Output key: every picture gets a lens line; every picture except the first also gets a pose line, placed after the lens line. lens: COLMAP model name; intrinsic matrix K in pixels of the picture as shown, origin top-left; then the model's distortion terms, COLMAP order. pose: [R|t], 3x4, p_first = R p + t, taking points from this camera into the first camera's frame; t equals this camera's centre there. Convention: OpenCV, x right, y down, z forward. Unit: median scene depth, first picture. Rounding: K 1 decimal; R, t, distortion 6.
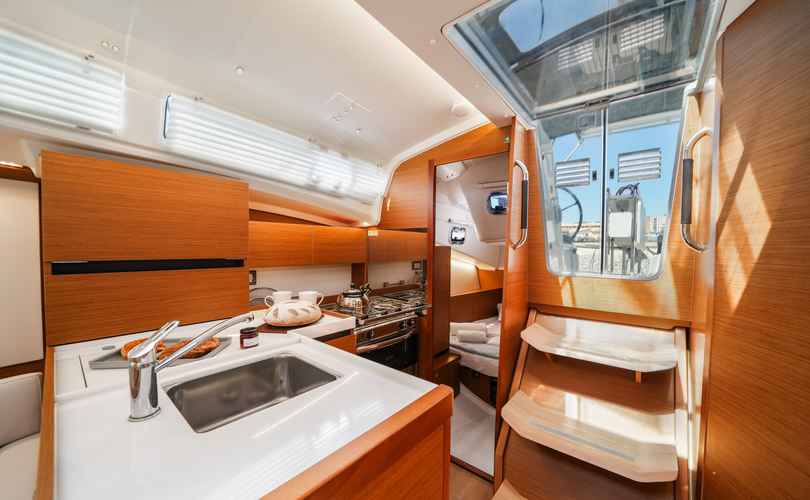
lens RADIAL K [[294.9, 0, 403.9], [0, 294.9, 253.2], [0, 0, 1]] dist [-0.000347, -0.000077]
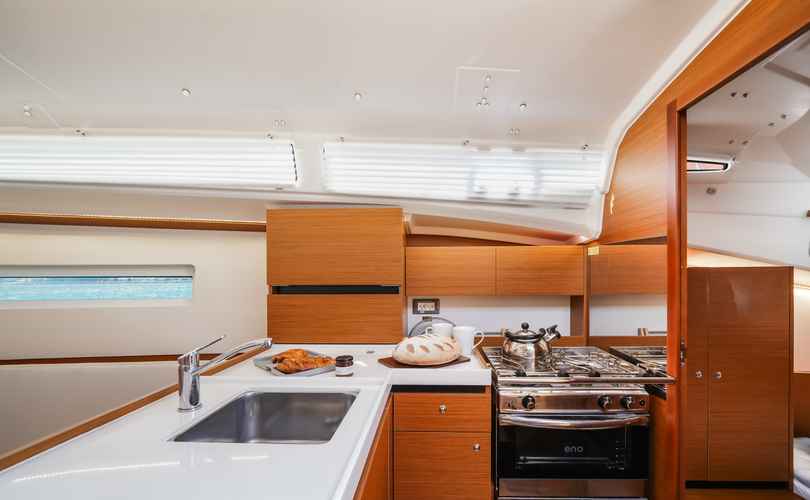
lens RADIAL K [[317.6, 0, 404.4], [0, 317.6, 276.9], [0, 0, 1]] dist [0.000117, -0.000096]
pose [[0.629448, -0.004862, -0.777027, 0.235373], [-0.006287, 0.999916, -0.011349, 0.001217], [0.777017, 0.012028, 0.629364, 0.276641]]
